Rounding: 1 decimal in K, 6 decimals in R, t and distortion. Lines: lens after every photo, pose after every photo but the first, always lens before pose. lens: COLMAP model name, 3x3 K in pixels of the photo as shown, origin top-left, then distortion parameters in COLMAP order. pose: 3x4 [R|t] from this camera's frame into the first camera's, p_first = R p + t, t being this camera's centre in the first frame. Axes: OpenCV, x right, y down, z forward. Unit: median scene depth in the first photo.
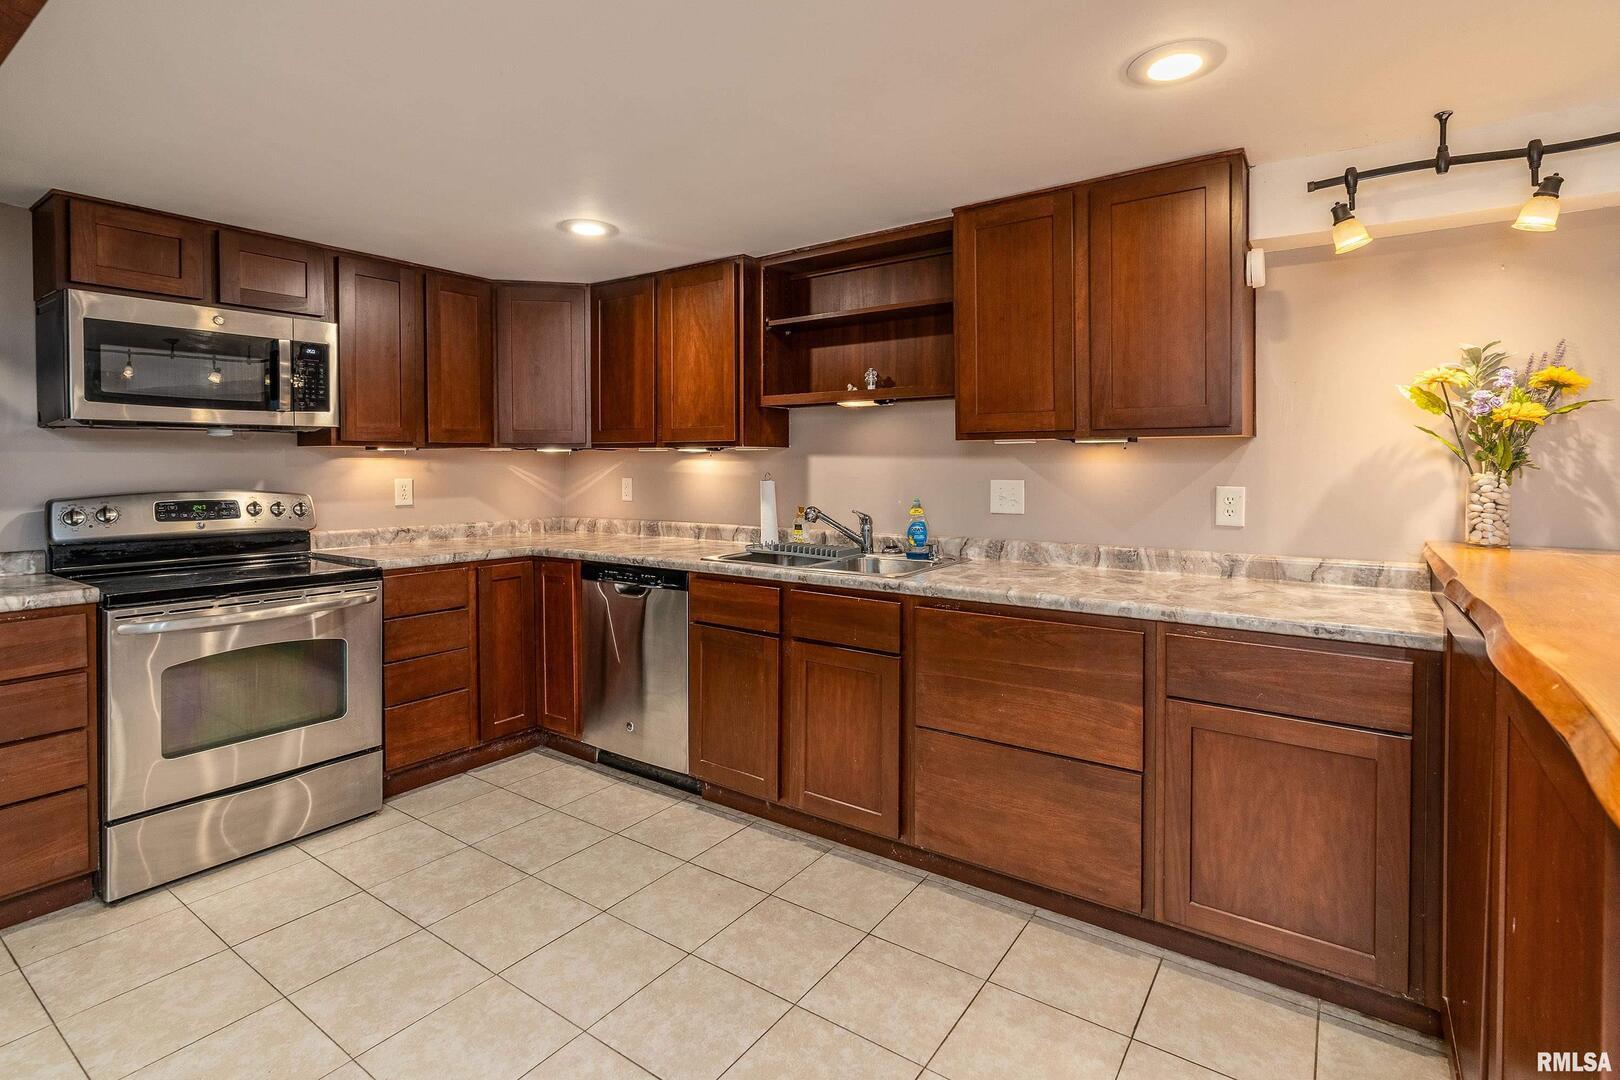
lens RADIAL K [[770.7, 0, 838.0], [0, 770.7, 476.0], [0, 0, 1]] dist [-0.003232, 0.000098]
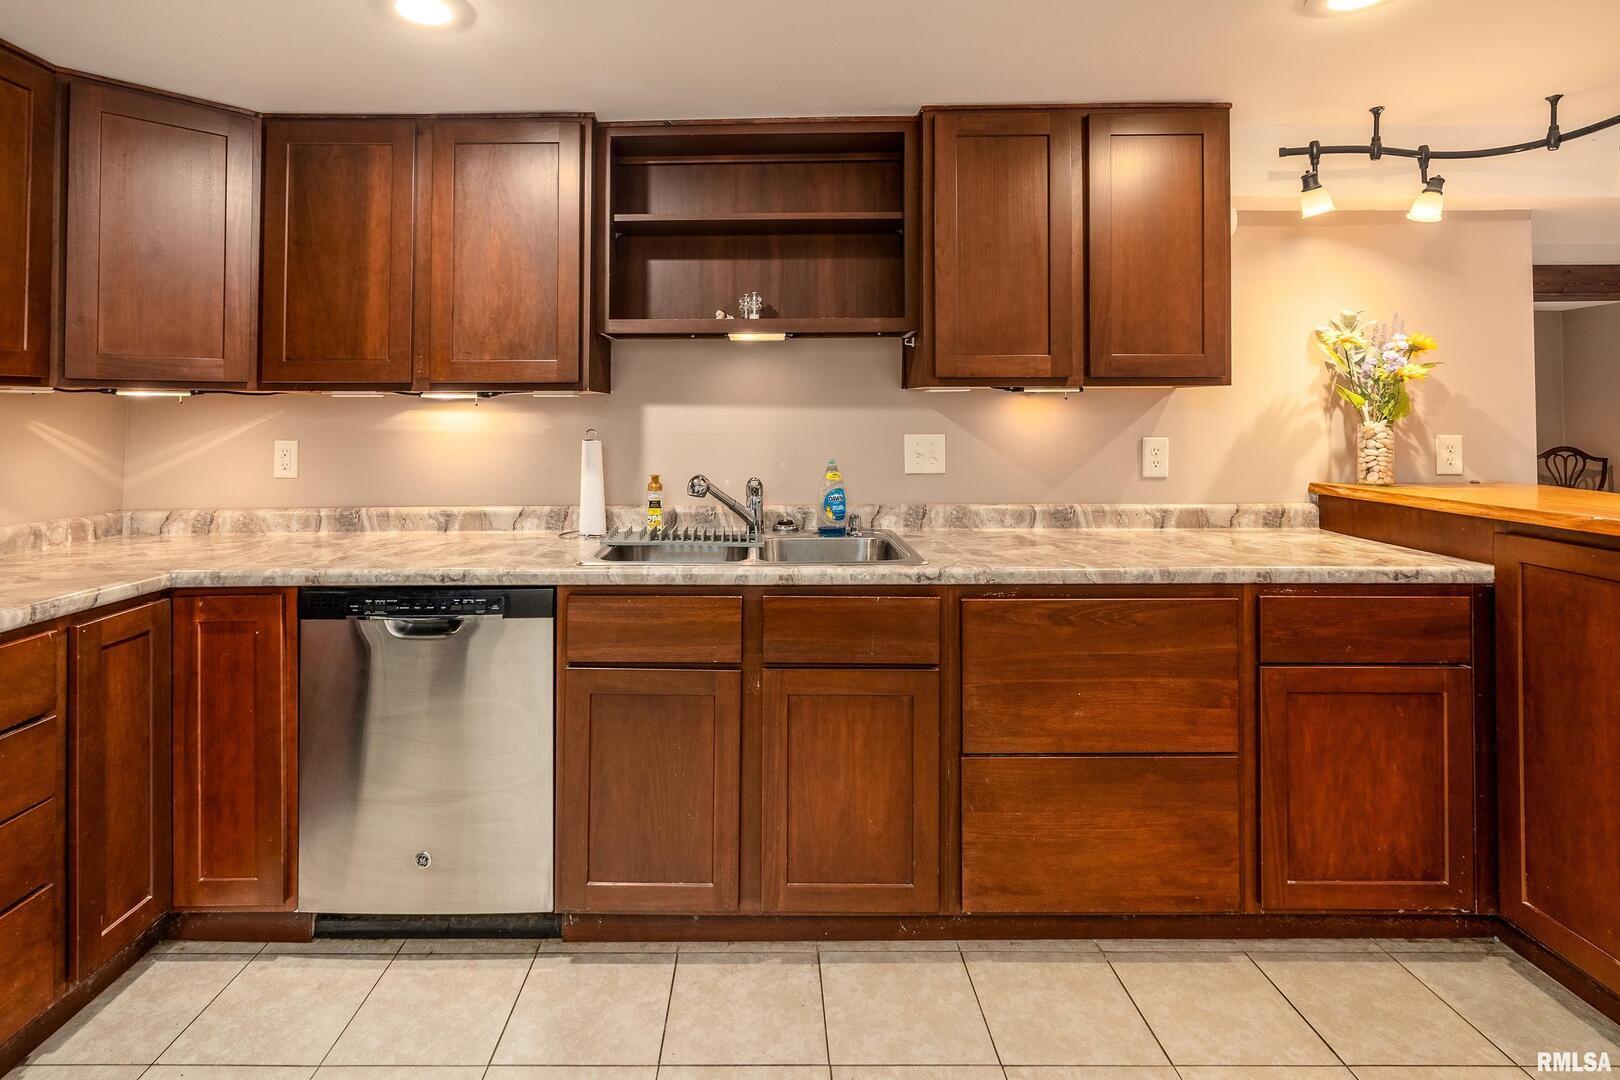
lens RADIAL K [[798.0, 0, 772.6], [0, 798.0, 400.1], [0, 0, 1]] dist [-0.003965, 0.000777]
pose [[0.834451, 0.009277, 0.551004, -0.405635], [0.011298, 0.999360, -0.033936, -0.004785], [-0.550967, 0.034543, 0.833812, 0.345571]]
